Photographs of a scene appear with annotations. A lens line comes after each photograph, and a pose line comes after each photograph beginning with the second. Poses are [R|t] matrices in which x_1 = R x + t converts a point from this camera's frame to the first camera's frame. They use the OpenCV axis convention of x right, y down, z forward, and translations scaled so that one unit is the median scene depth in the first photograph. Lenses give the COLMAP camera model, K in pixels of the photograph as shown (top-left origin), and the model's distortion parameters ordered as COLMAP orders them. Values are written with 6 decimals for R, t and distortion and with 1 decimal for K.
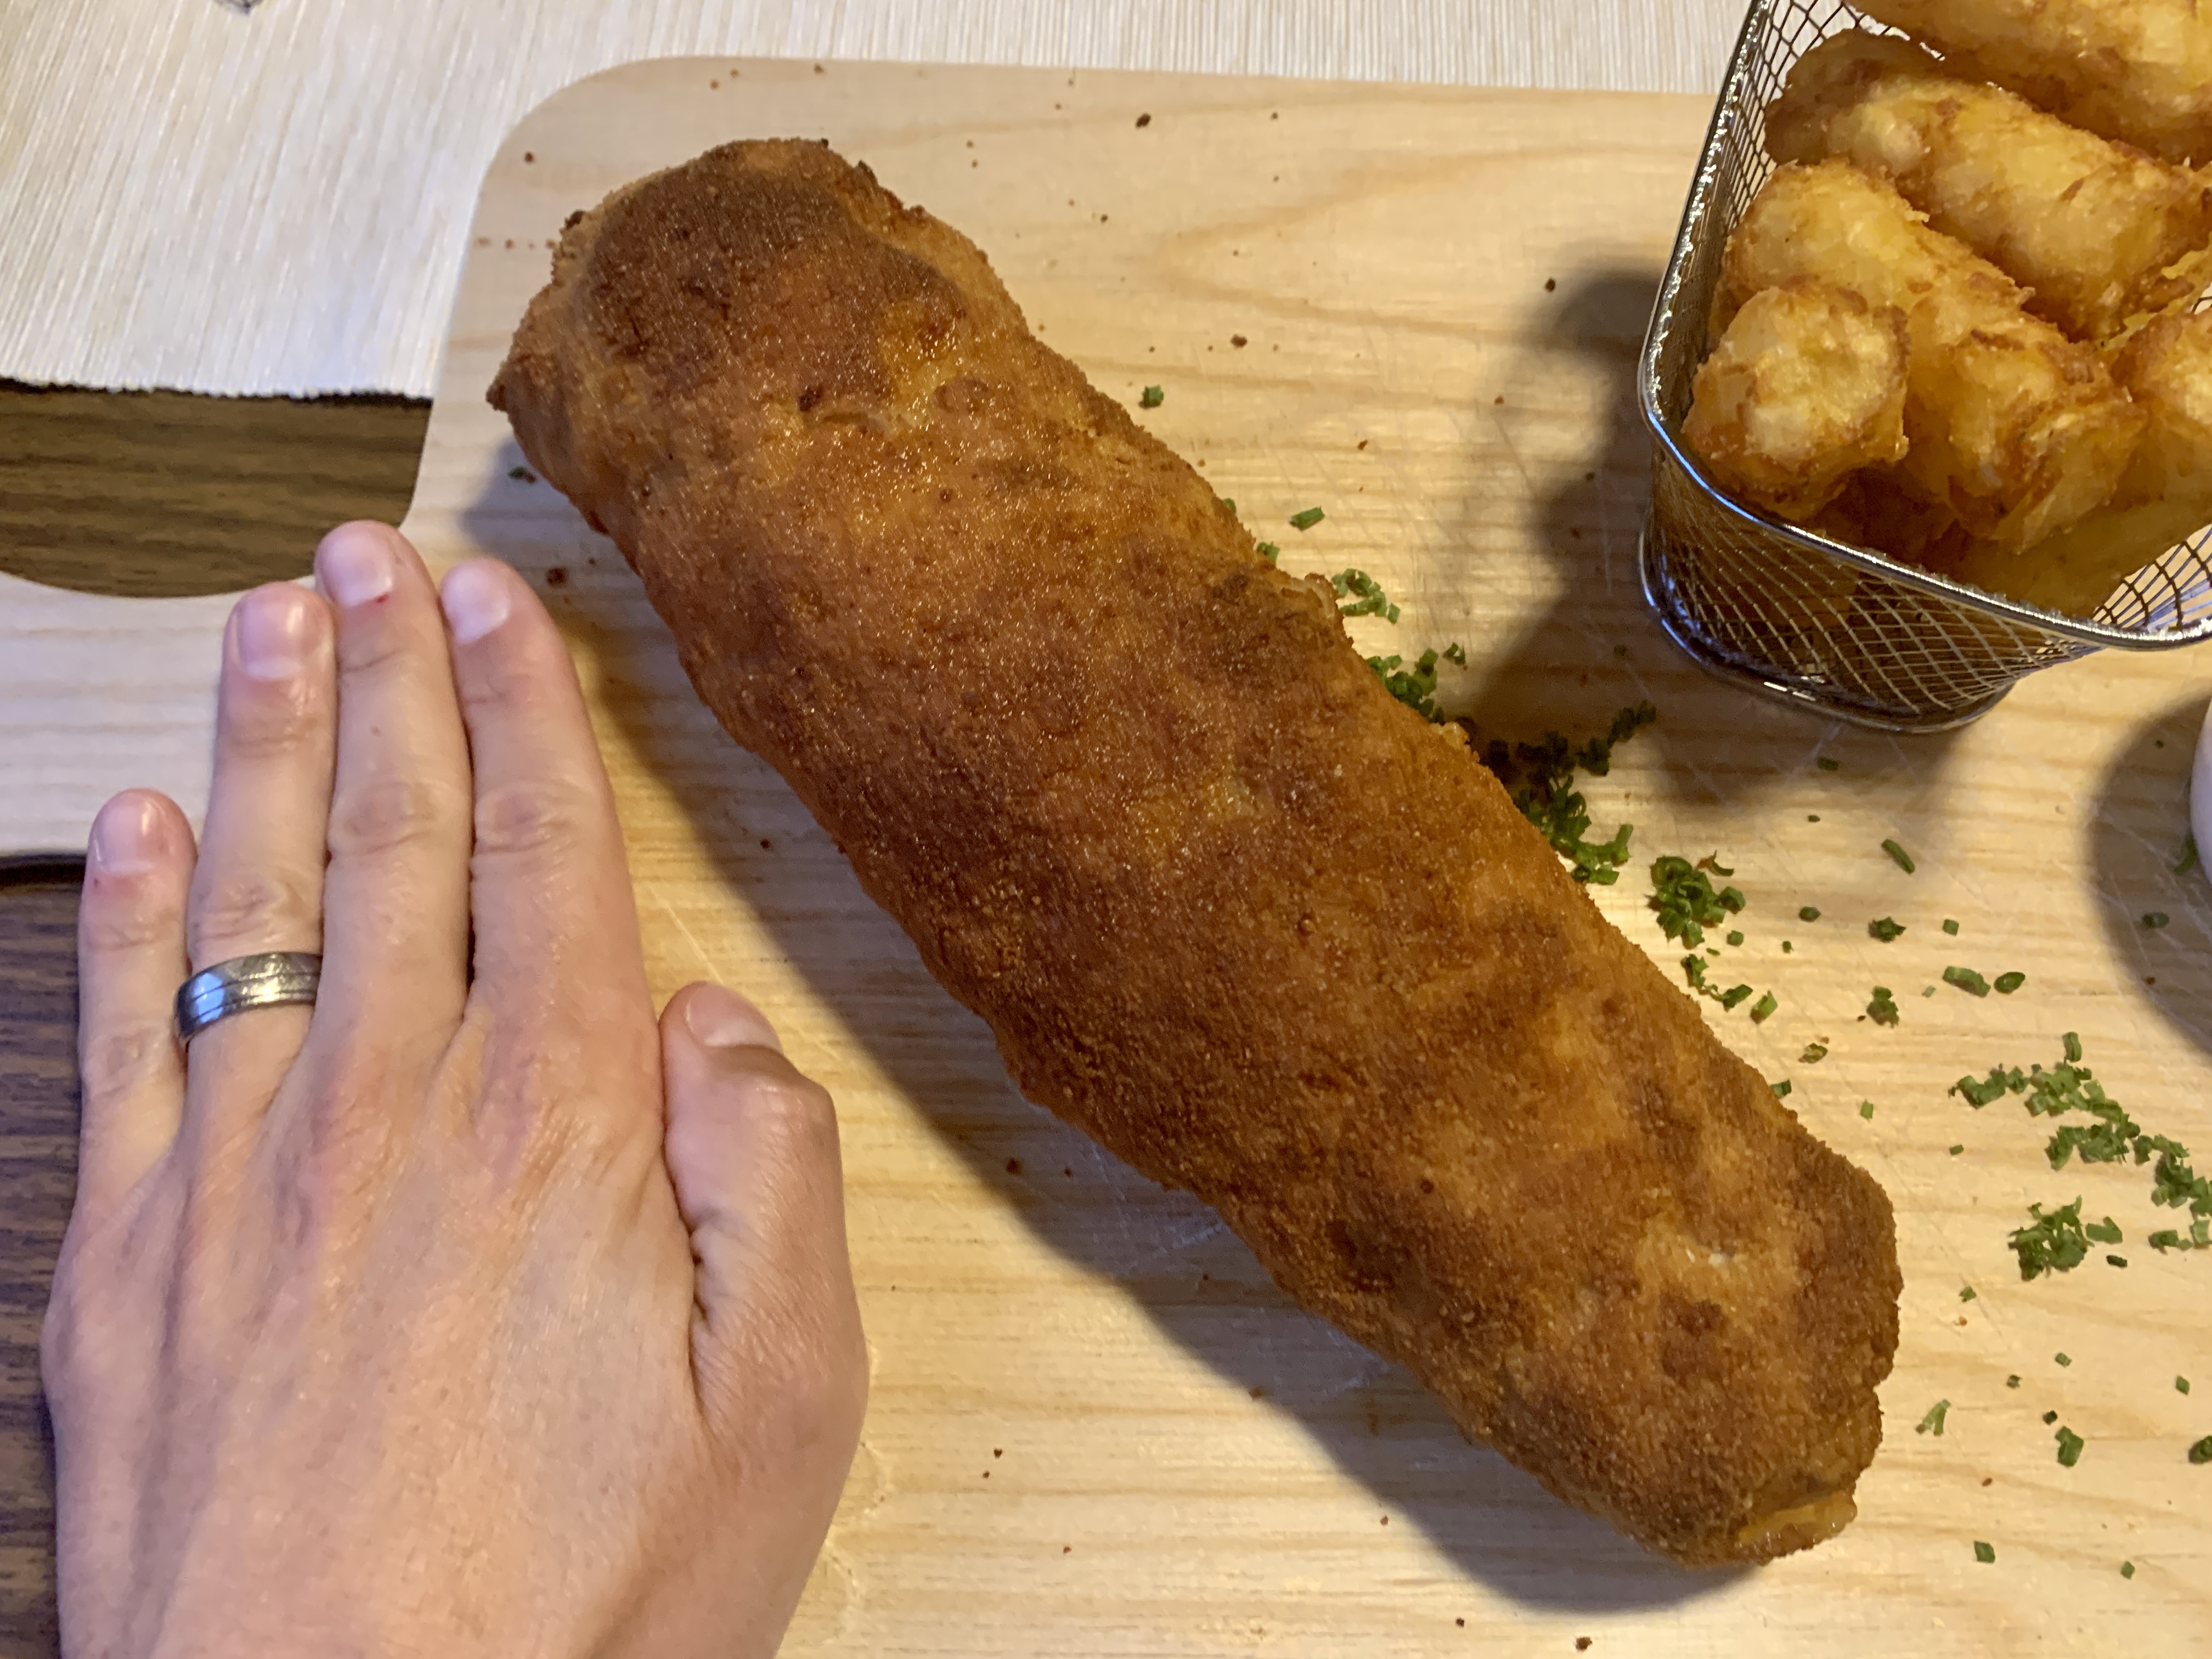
lens RADIAL K [[1715.2, 0, 1088.8], [0, 1715.2, 831.9], [0, 0, 1]] dist [0.028251, -0.046350]
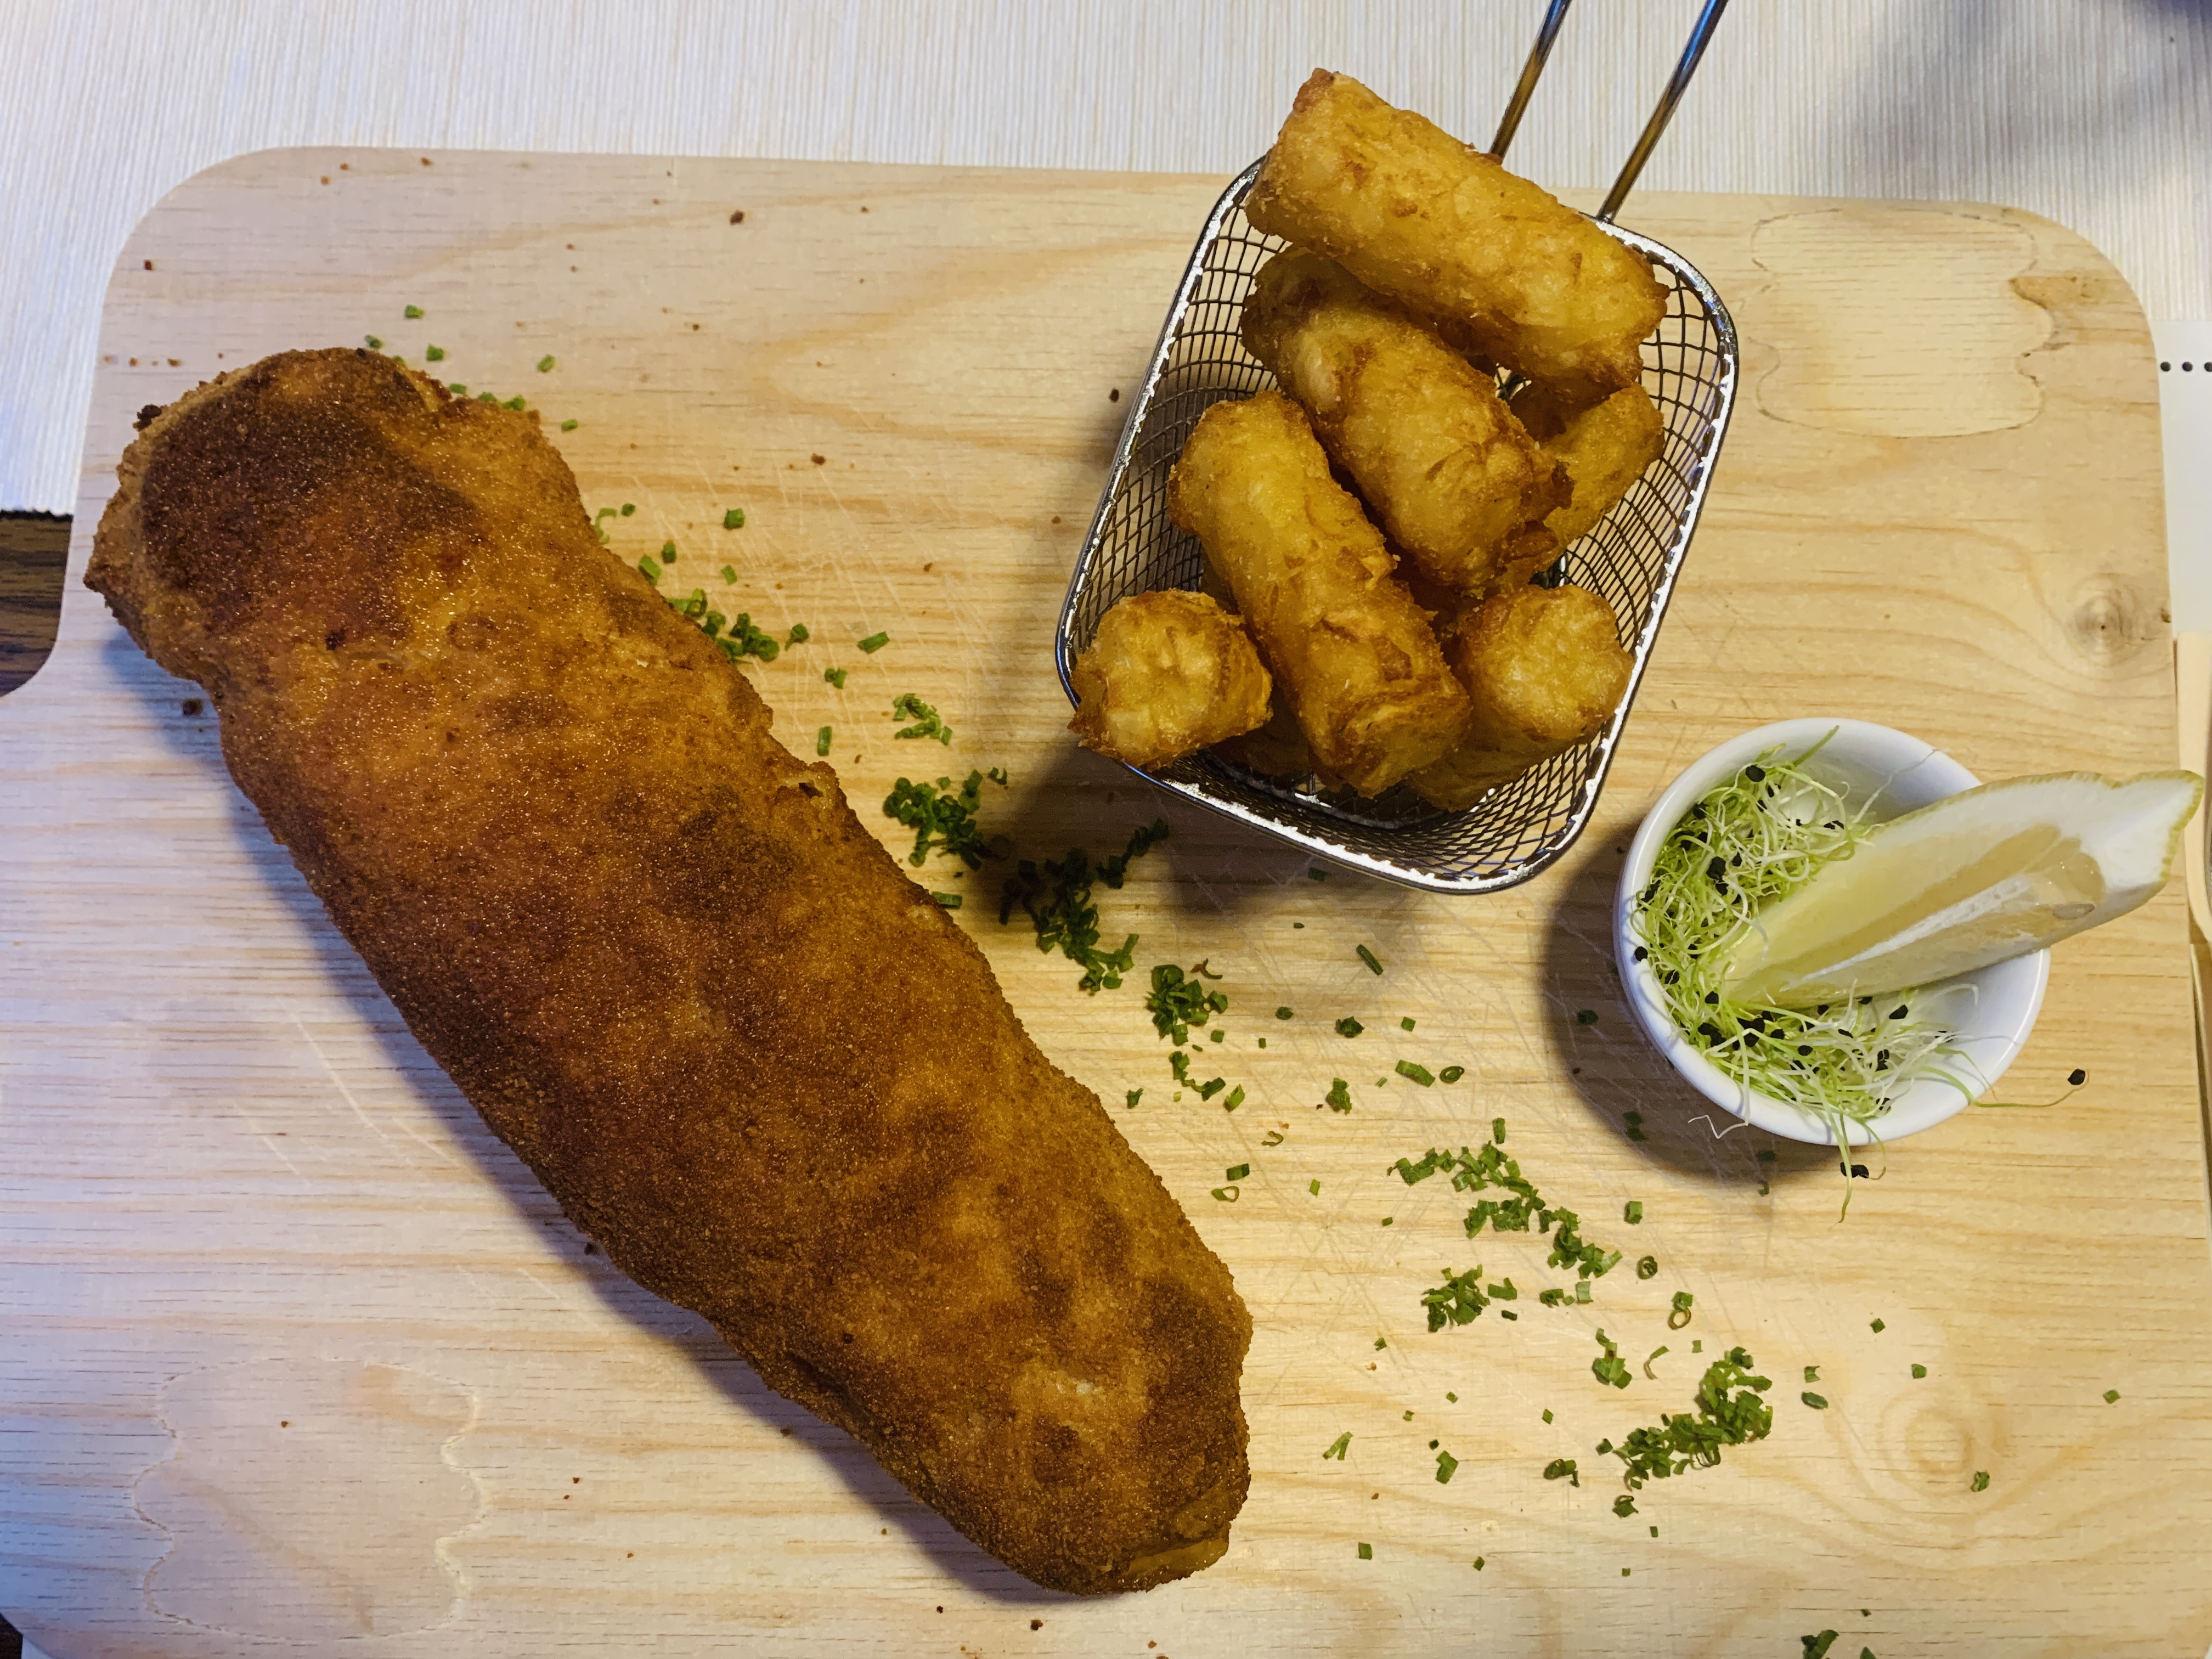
lens RADIAL K [[1715.2, 0, 1072.7], [0, 1715.2, 830.8], [0, 0, 1]] dist [0.028251, -0.046350]
pose [[0.999922, -0.009237, -0.008402, 0.319518], [0.010713, 0.980282, 0.197314, -0.337940], [0.006414, -0.197389, 0.980304, -0.119403]]
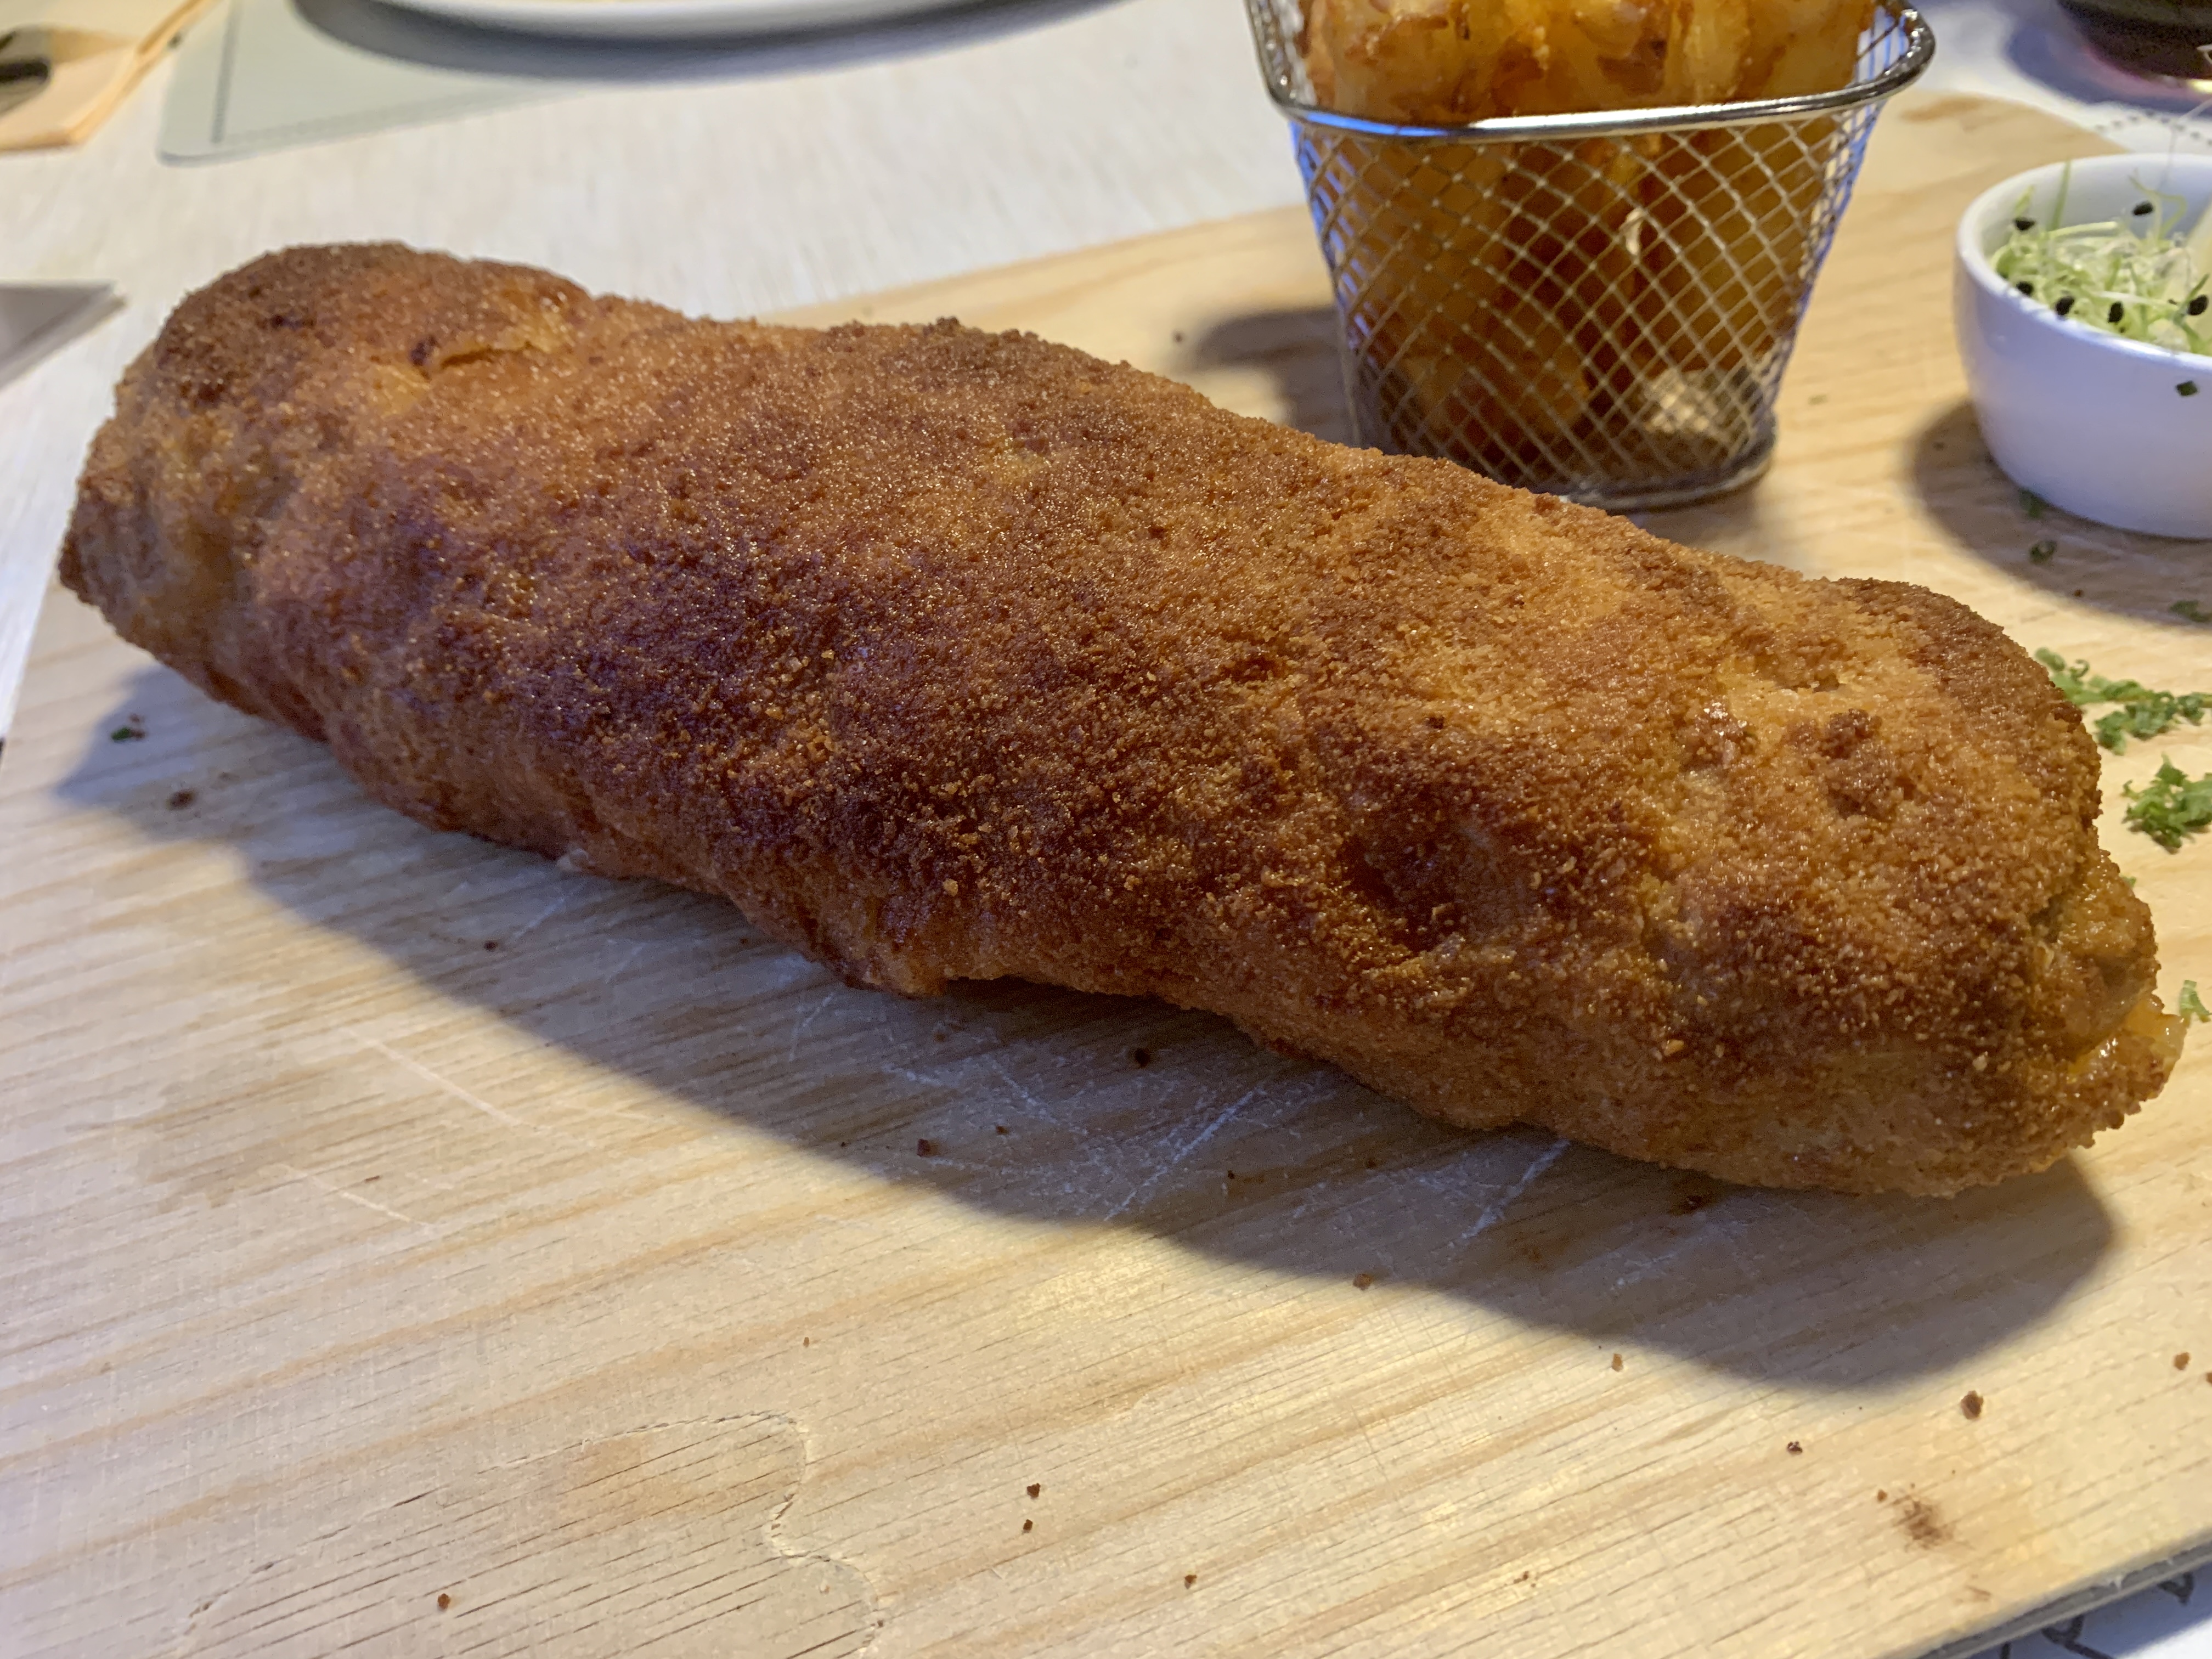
lens RADIAL K [[1715.2, 0, 1081.9], [0, 1715.2, 836.4], [0, 0, 1]] dist [0.028251, -0.046350]
pose [[0.935773, -0.290110, 0.200411, -0.093383], [0.350349, 0.829155, -0.435611, 0.443300], [-0.039797, 0.477847, 0.877541, 0.327260]]
